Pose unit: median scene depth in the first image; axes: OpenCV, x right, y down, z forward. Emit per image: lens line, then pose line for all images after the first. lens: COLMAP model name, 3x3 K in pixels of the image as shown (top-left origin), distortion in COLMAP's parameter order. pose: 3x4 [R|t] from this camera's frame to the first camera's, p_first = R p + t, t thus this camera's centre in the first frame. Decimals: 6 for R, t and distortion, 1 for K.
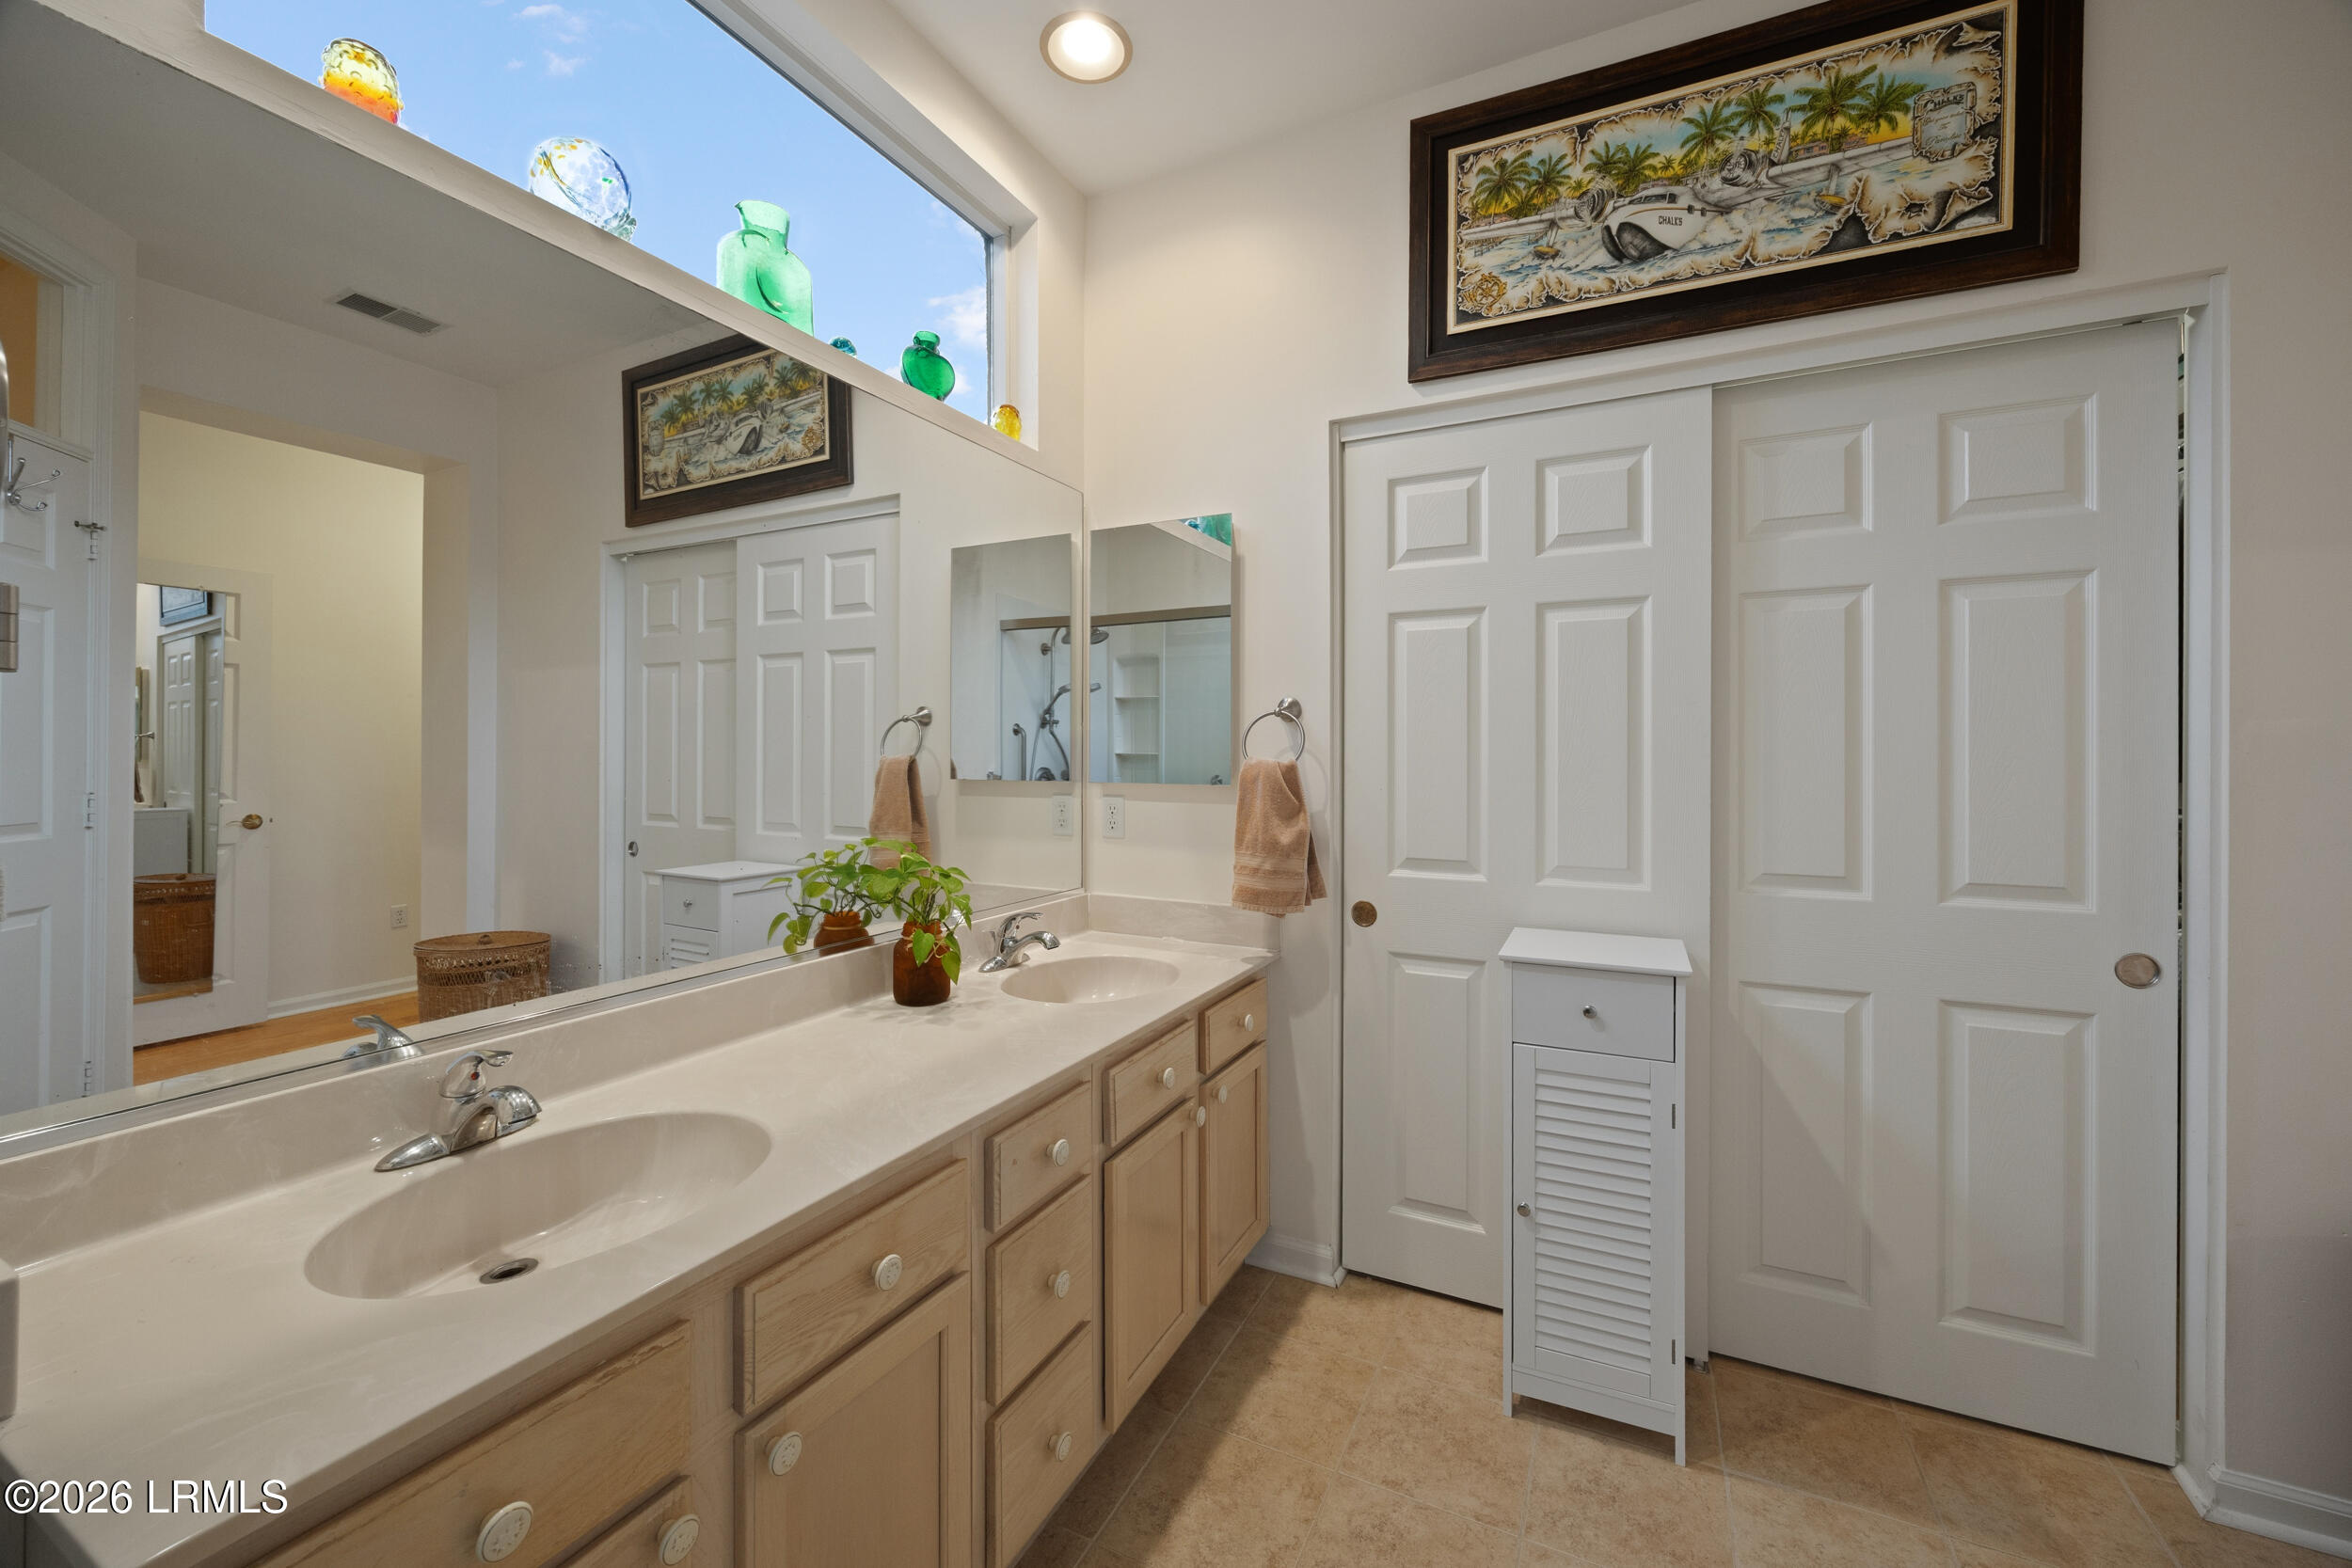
lens RADIAL K [[912.4, 0, 1182.6], [0, 912.4, 761.2], [0, 0, 1]] dist [0.003223, 0.000351]
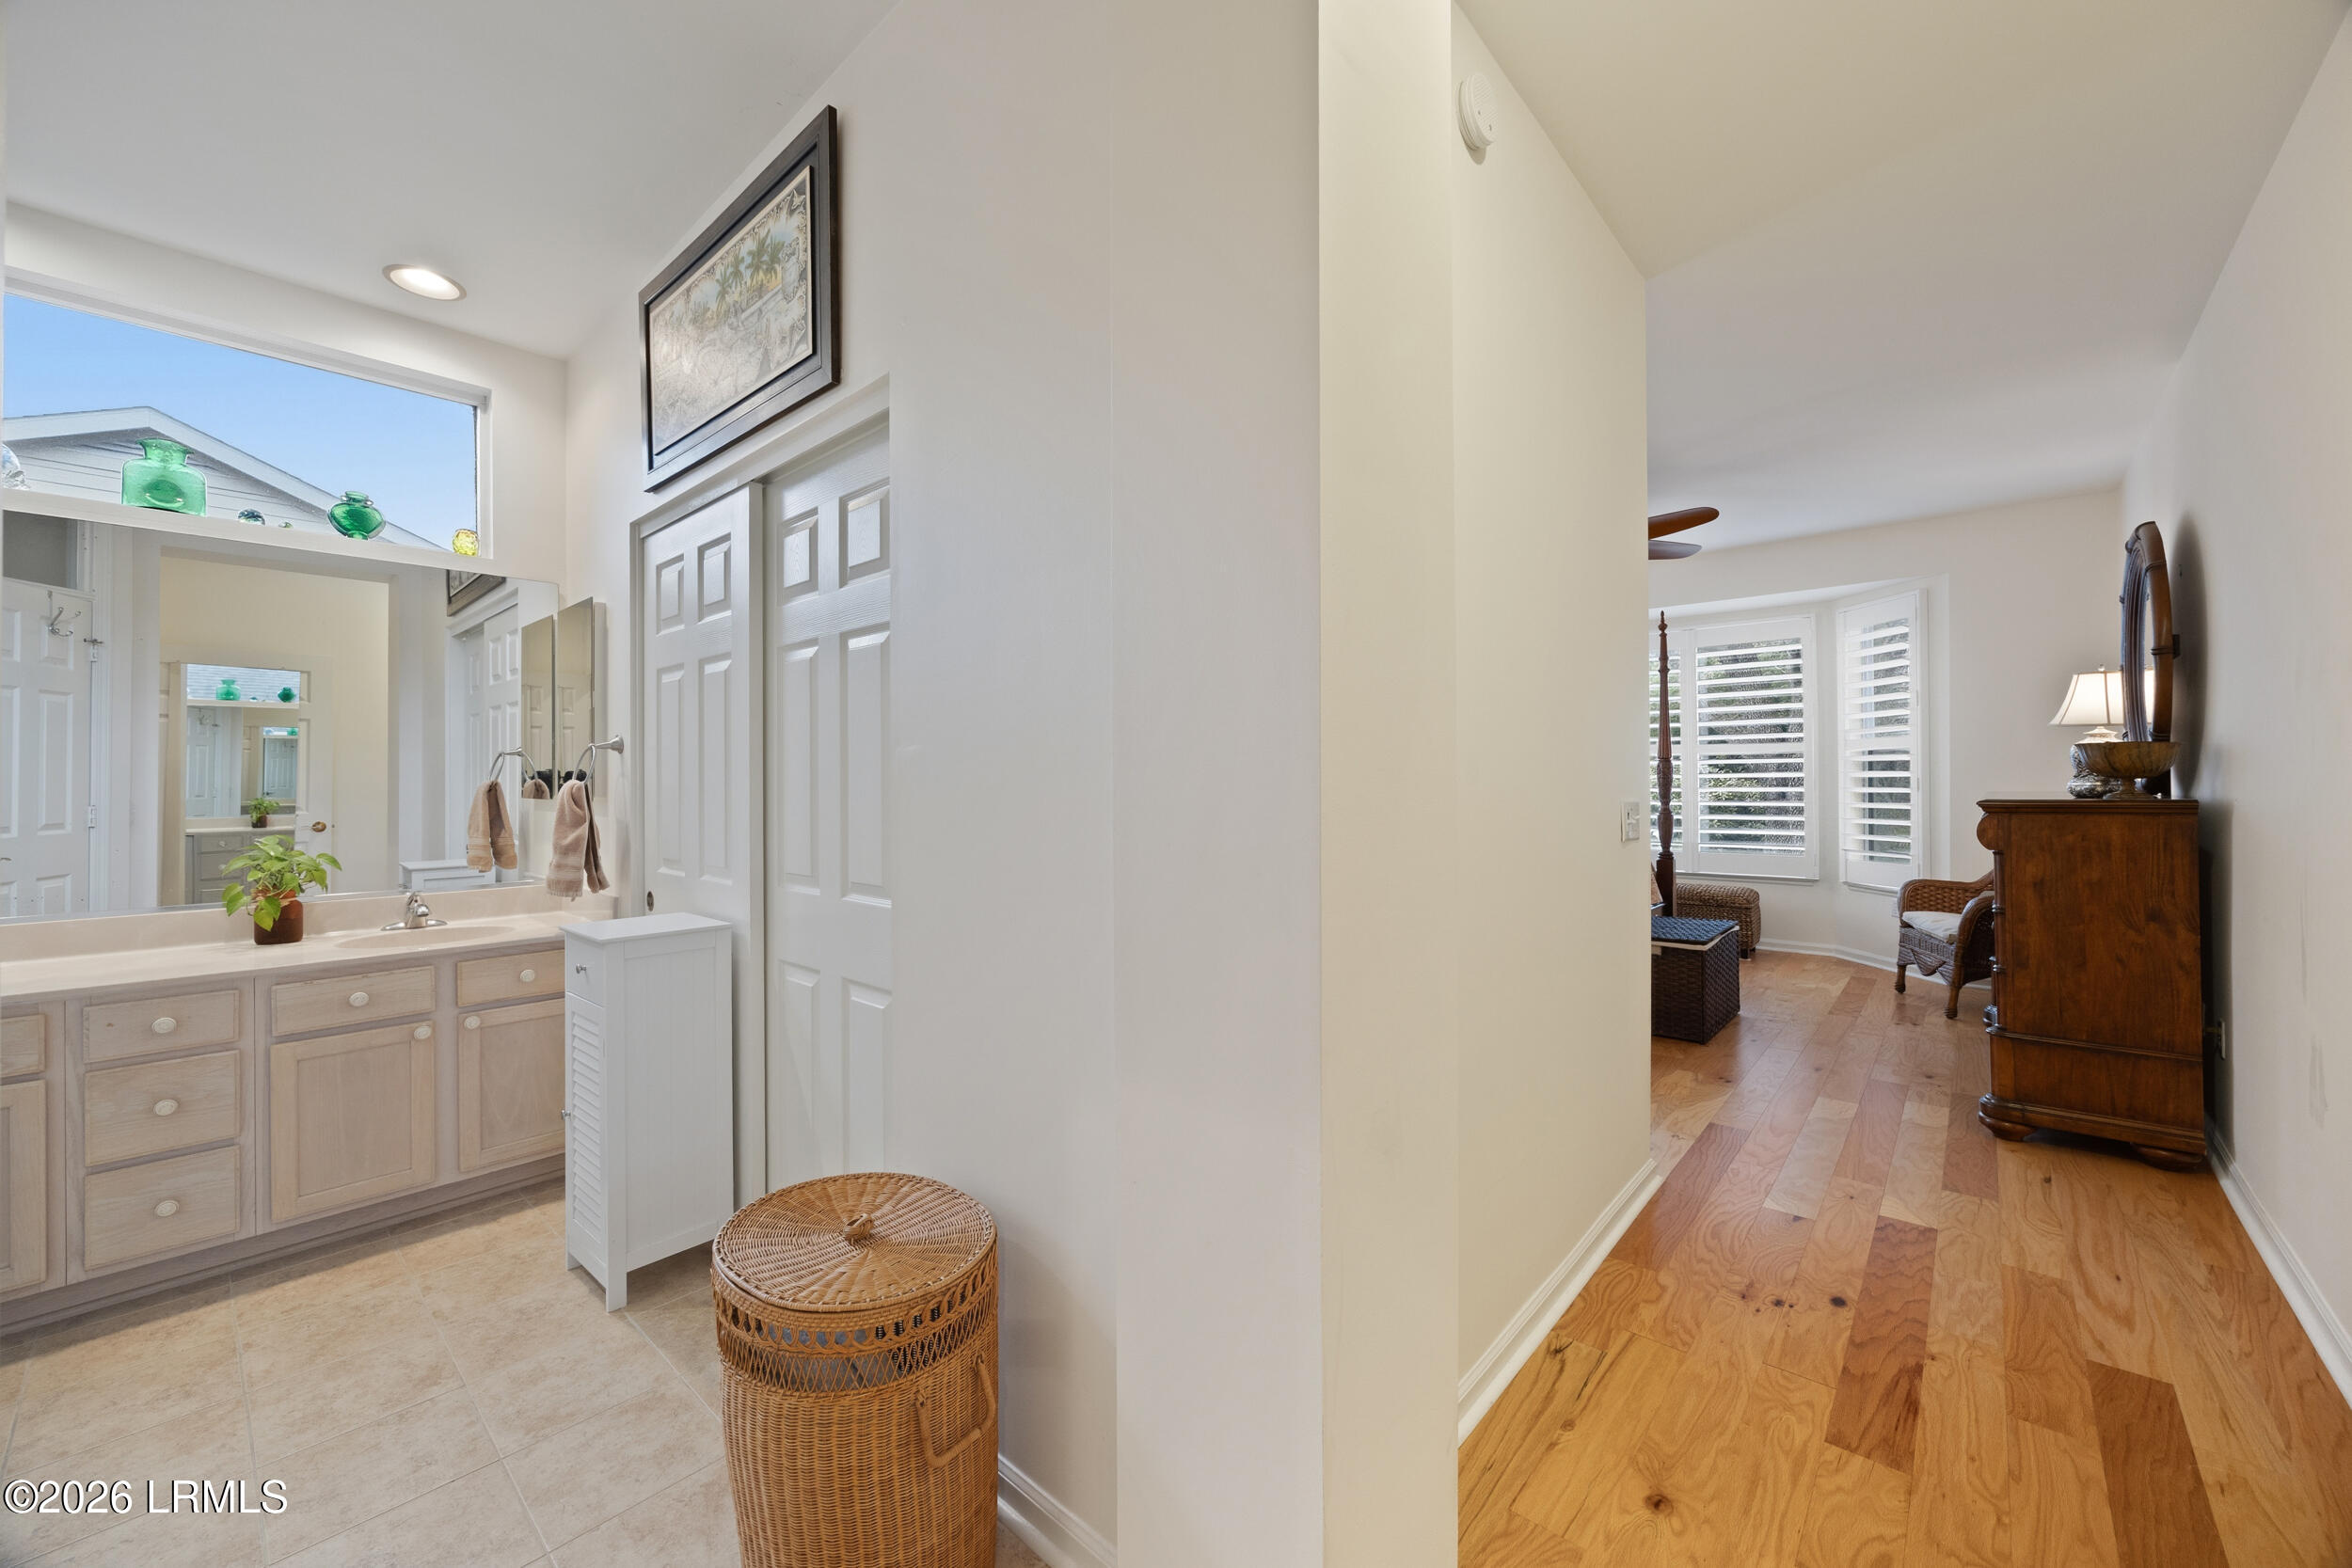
lens RADIAL K [[912.4, 0, 1174.8], [0, 912.4, 778.1], [0, 0, 1]] dist [0.003223, 0.000351]
pose [[0.961157, -0.005825, -0.275939, 1.426678], [0.005022, 0.999981, -0.003620, 0.000980], [0.275955, 0.002093, 0.961168, -0.046983]]
